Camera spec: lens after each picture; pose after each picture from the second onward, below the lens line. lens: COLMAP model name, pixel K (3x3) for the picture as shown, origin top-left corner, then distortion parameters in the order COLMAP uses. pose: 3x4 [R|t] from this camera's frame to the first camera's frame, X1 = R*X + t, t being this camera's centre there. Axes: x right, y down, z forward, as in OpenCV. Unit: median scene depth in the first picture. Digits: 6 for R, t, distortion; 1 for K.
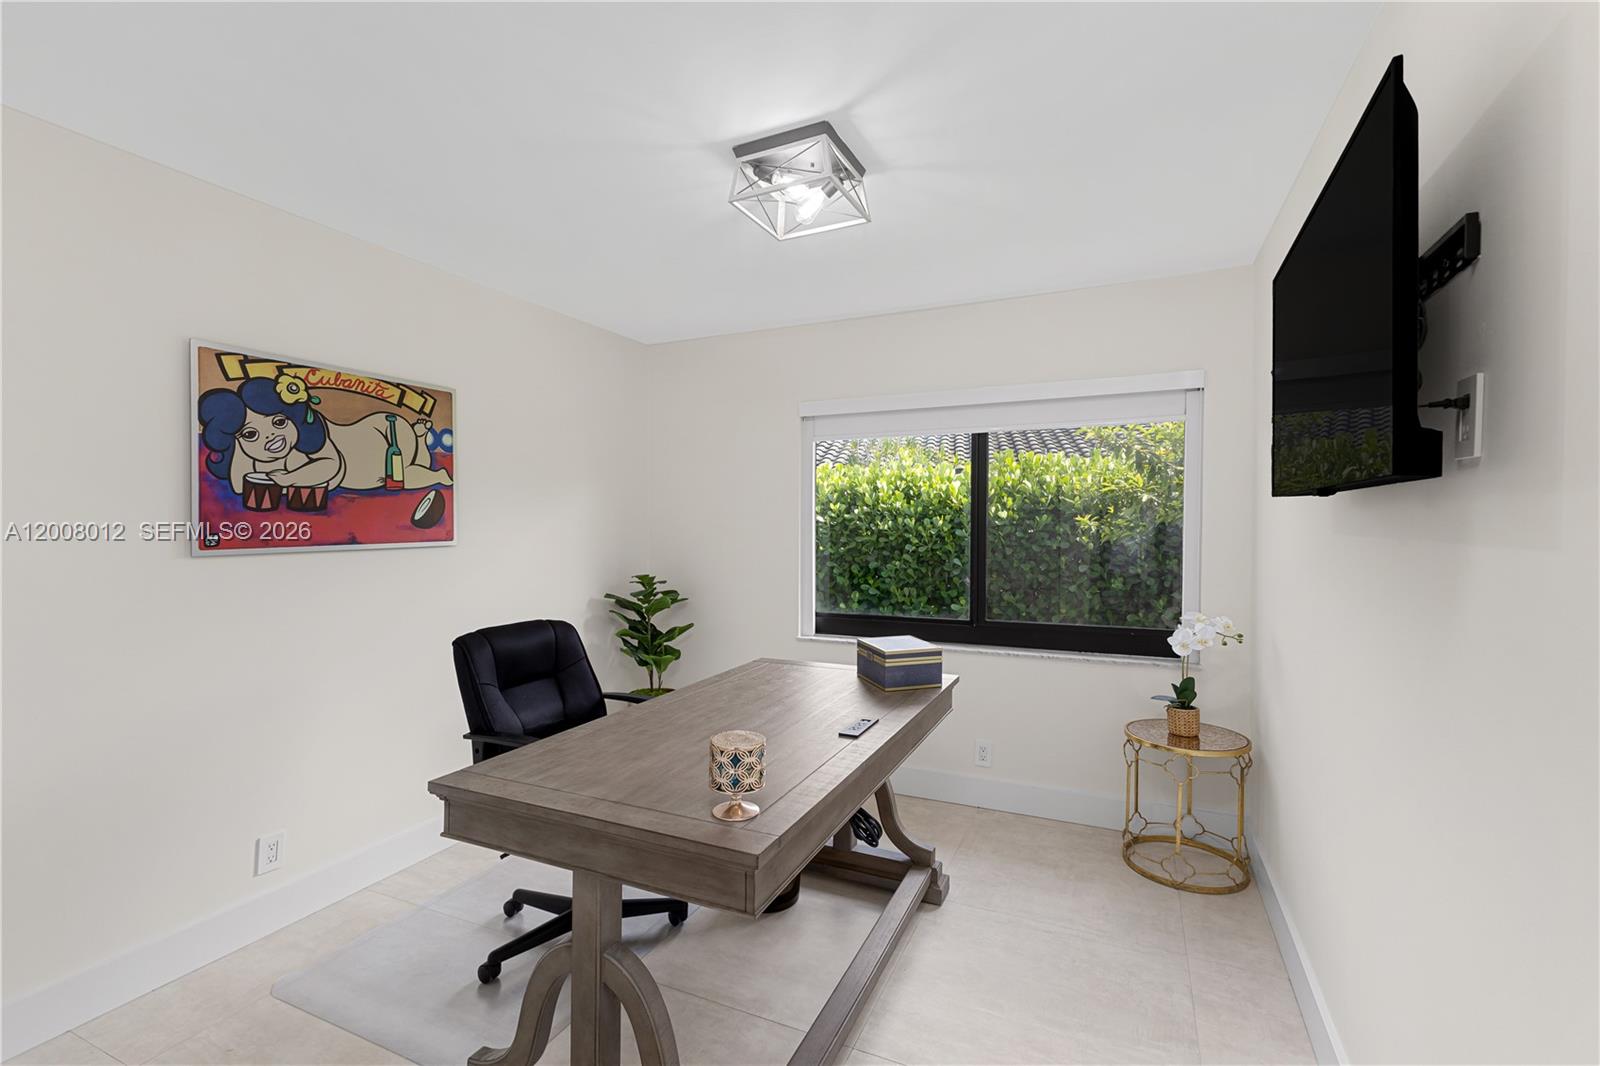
lens RADIAL K [[695.3, 0, 794.4], [0, 695.3, 534.2], [0, 0, 1]] dist [0.000959, 0.000276]
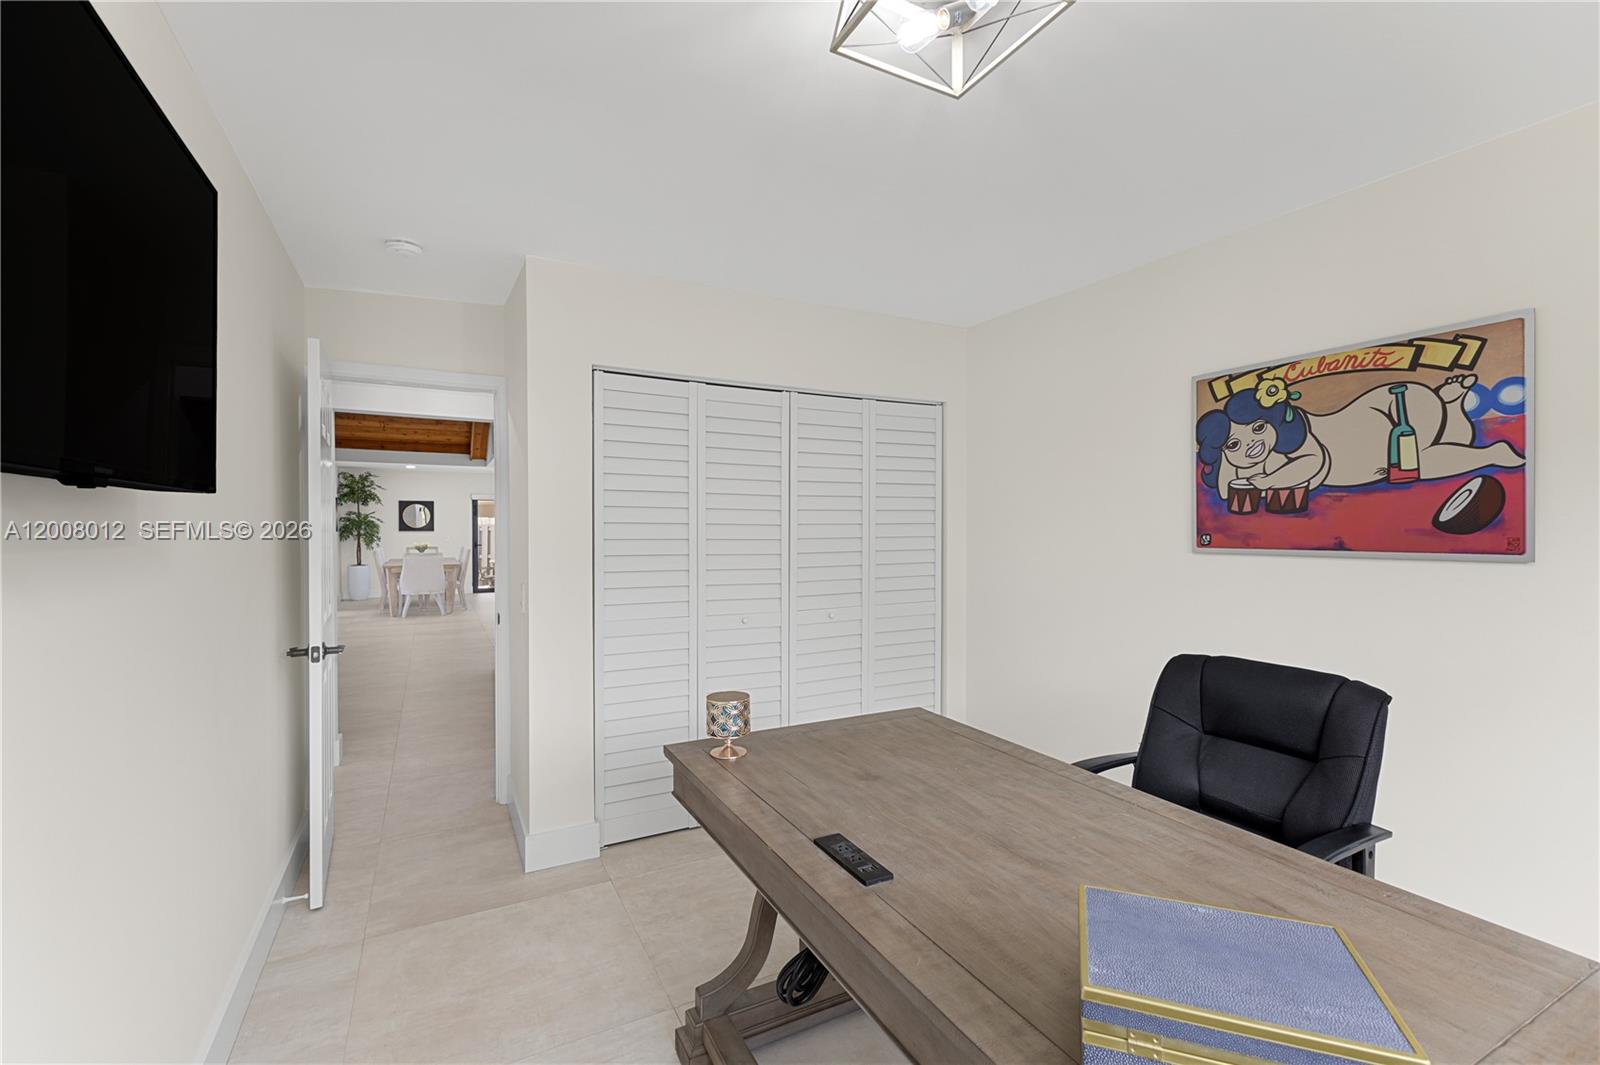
lens RADIAL K [[695.3, 0, 797.6], [0, 695.3, 528.2], [0, 0, 1]] dist [0.000959, 0.000276]
pose [[-0.597328, 0.008088, -0.801956, 0.479311], [-0.010594, 0.999782, 0.017974, -0.022288], [0.801927, 0.019232, -0.597112, 1.028981]]
